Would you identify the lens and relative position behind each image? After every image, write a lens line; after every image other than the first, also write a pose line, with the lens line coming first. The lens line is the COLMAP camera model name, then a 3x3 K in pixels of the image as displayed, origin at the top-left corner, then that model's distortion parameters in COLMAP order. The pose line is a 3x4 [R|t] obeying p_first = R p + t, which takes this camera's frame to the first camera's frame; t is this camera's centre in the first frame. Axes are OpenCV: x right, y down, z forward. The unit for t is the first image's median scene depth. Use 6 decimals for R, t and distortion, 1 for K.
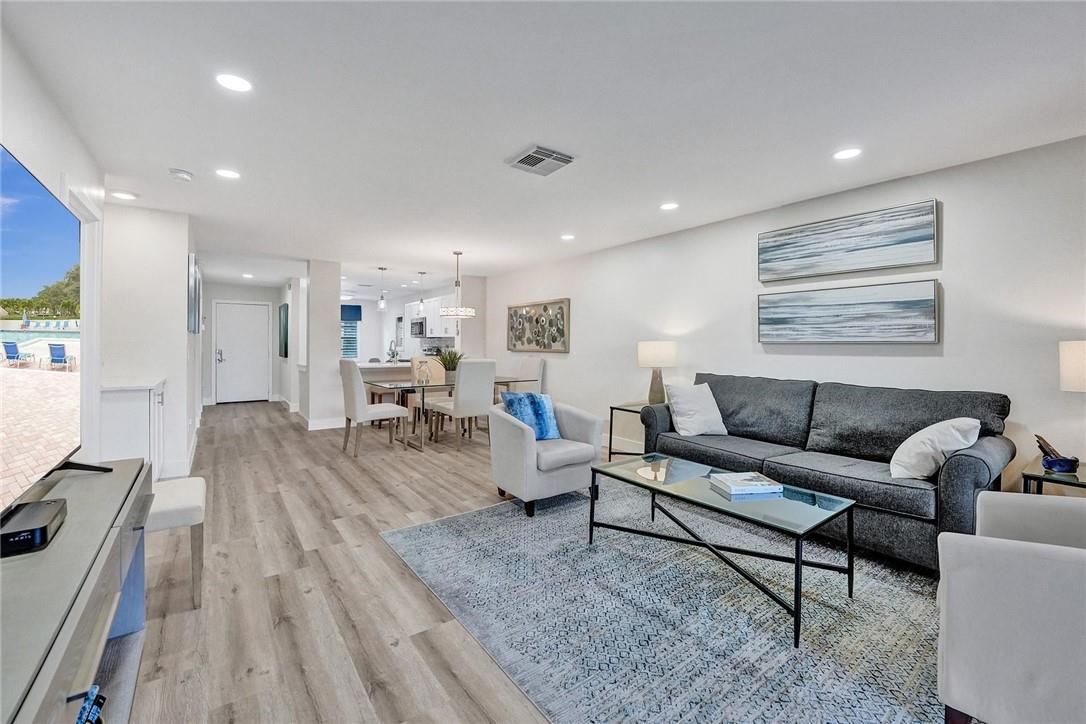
lens RADIAL K [[446.9, 0, 543.2], [0, 446.9, 344.2], [0, 0, 1]] dist [-0.026043, 0.000633]
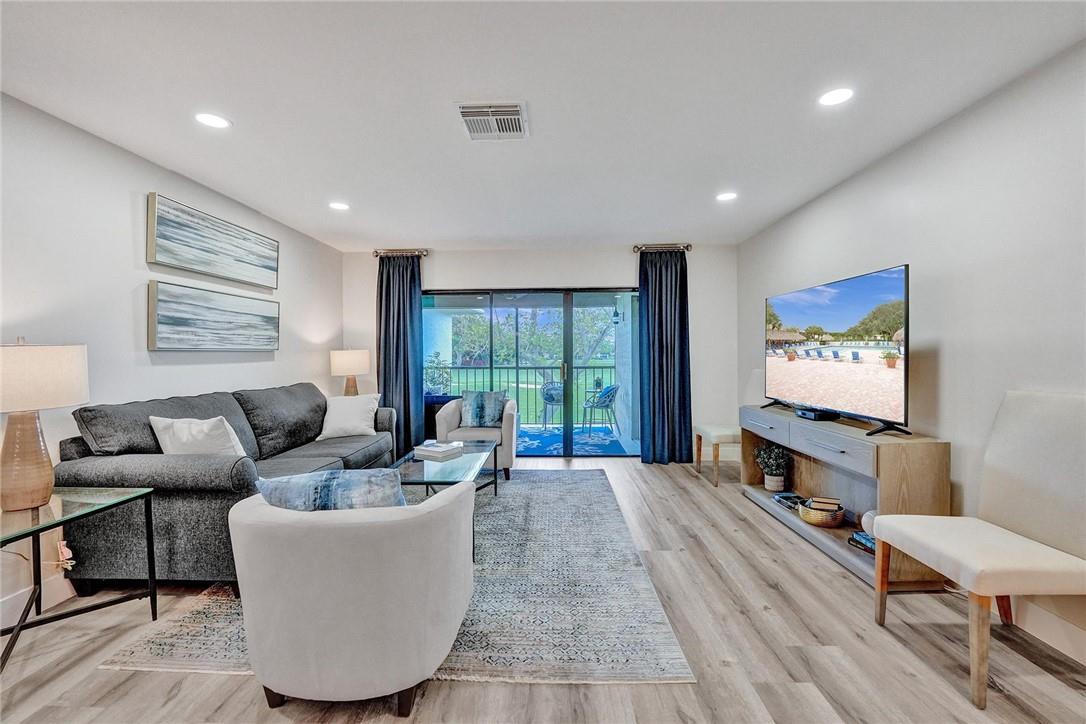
lens RADIAL K [[442.3, 0, 541.7], [0, 442.3, 358.1], [0, 0, 1]] dist [-0.029728, 0.000989]
pose [[-0.784296, -0.009463, 0.620314, -0.419688], [-0.000741, 0.999897, 0.014317, 0.000050], [-0.620386, 0.010769, -0.784223, 1.172176]]
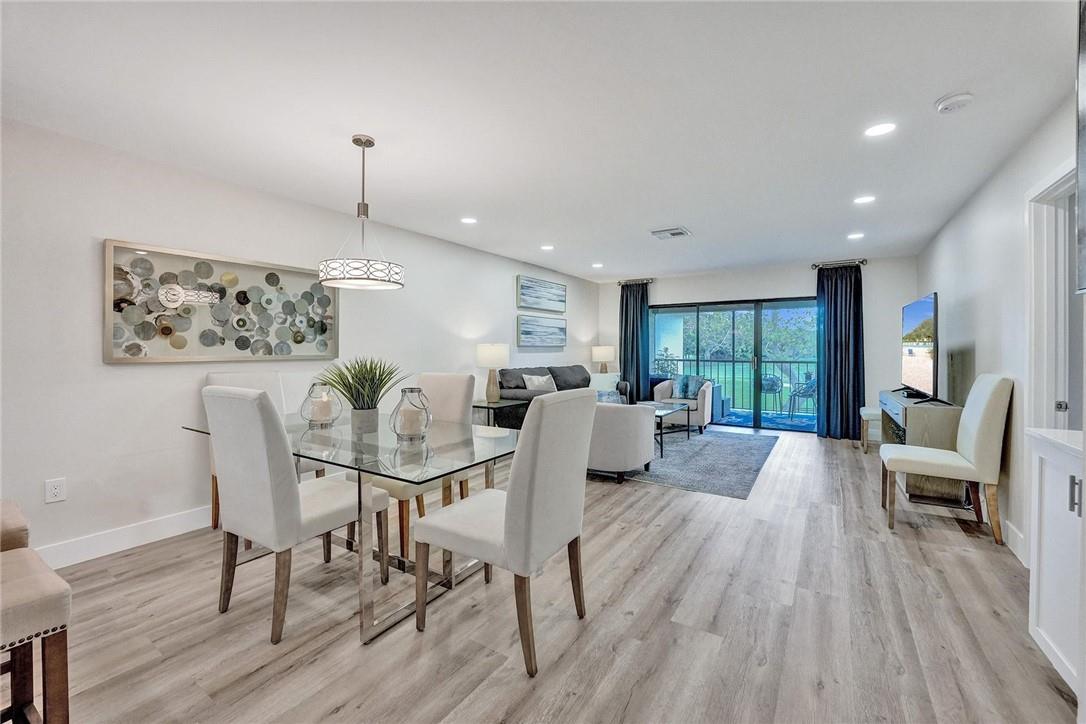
lens RADIAL K [[443.8, 0, 544.1], [0, 443.8, 351.1], [0, 0, 1]] dist [-0.025996, 0.000439]
pose [[-0.350734, -0.011037, 0.936410, -1.001454], [-0.004413, 0.999939, 0.010133, -0.001518], [-0.936465, -0.000578, -0.350762, 1.483032]]
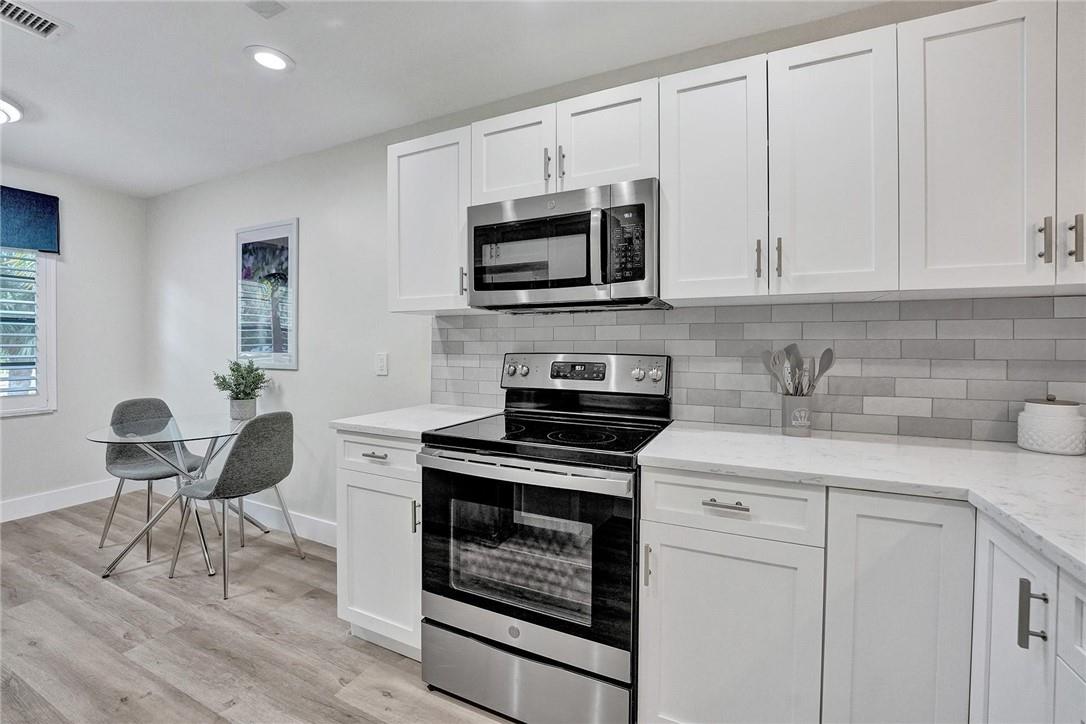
lens RADIAL K [[443.8, 0, 544.1], [0, 443.8, 351.1], [0, 0, 1]] dist [-0.025996, 0.000439]
pose [[0.875387, -0.008319, 0.483351, -0.898885], [0.000912, 0.999879, 0.015558, 0.003022], [-0.483422, -0.013178, 0.875288, 2.047853]]
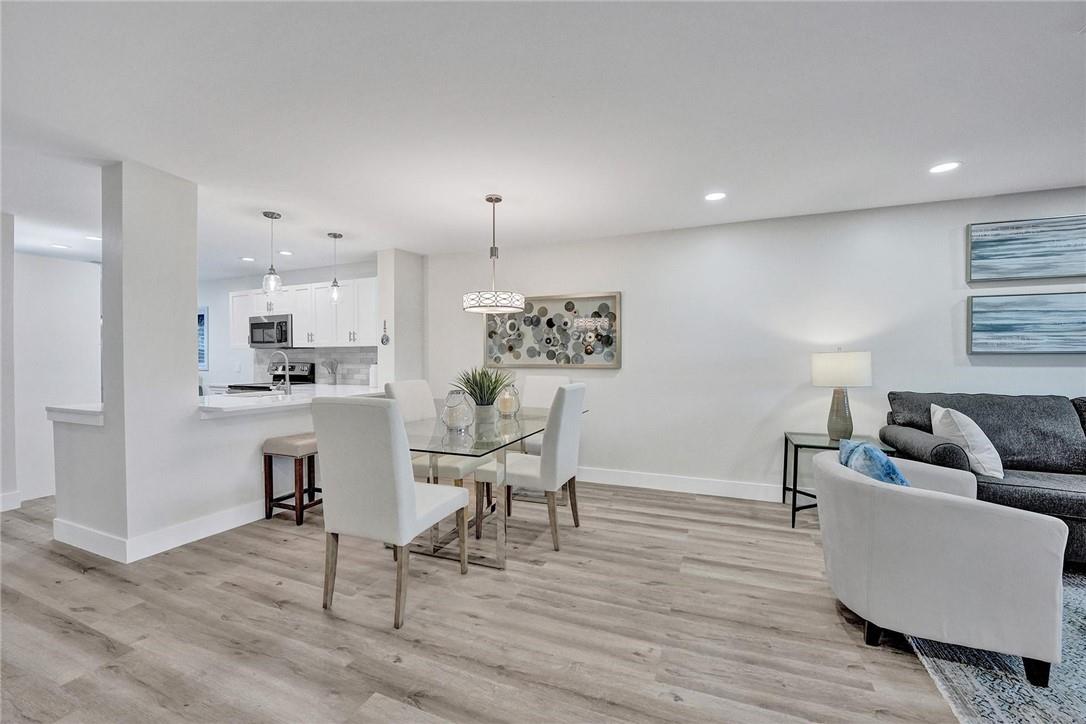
lens RADIAL K [[439.5, 0, 543.0], [0, 439.5, 362.0], [0, 0, 1]] dist [-0.027171, 0.000739]
pose [[0.858017, -0.012256, 0.513475, -0.645057], [0.006723, 0.999898, 0.012633, -0.002097], [-0.513578, -0.007387, 0.858011, 0.728168]]
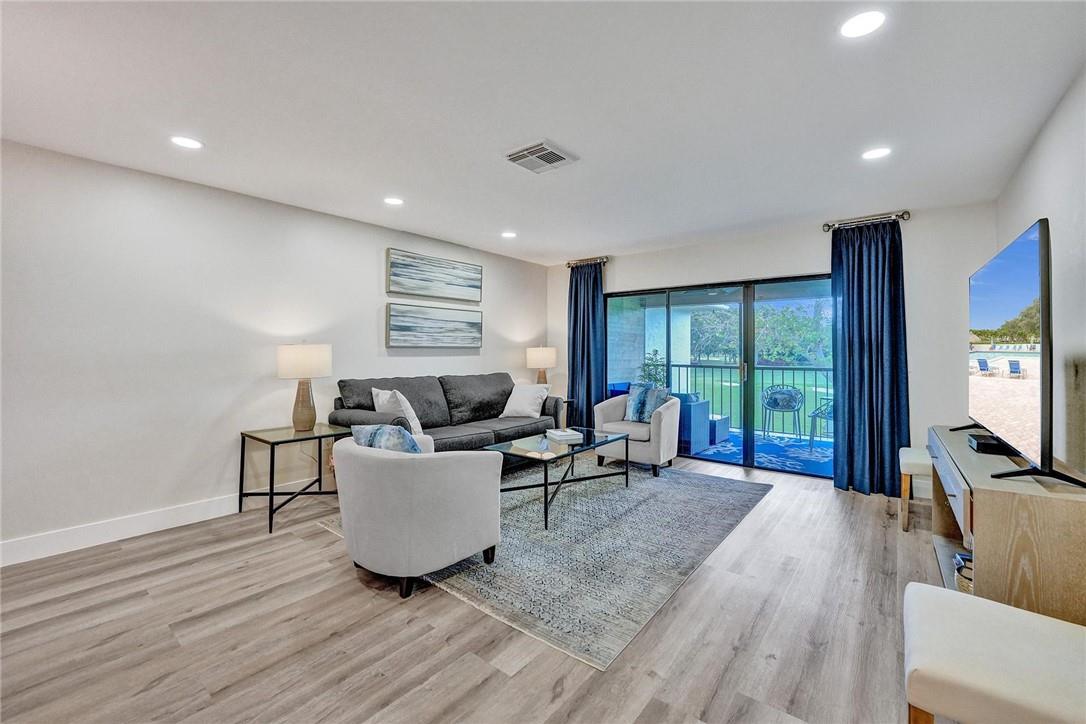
lens RADIAL K [[446.9, 0, 543.2], [0, 446.9, 344.2], [0, 0, 1]] dist [-0.026043, 0.000633]
pose [[-0.256935, 0.006962, 0.966404, -0.692081], [-0.007392, 0.999931, -0.009169, -0.001956], [-0.966401, -0.009499, -0.256865, 0.926401]]
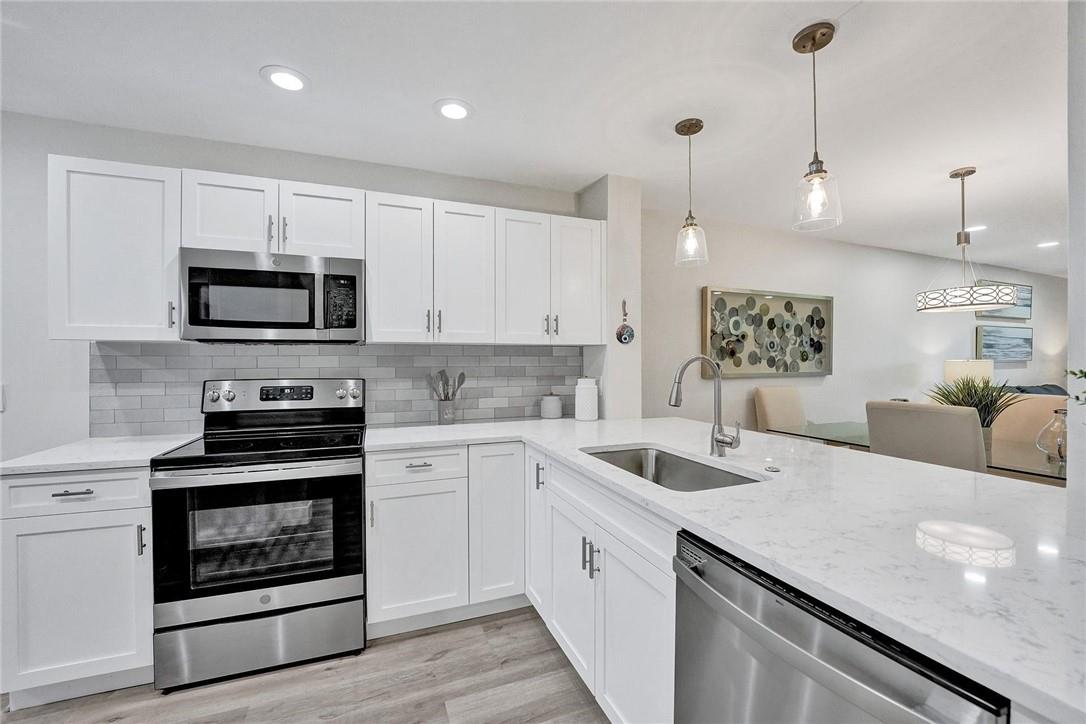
lens RADIAL K [[439.5, 0, 543.0], [0, 439.5, 362.0], [0, 0, 1]] dist [-0.027171, 0.000739]
pose [[0.256911, -0.010284, 0.966380, -1.110991], [0.000563, 0.999945, 0.010491, -0.015862], [-0.966435, -0.002152, 0.256903, 1.972499]]
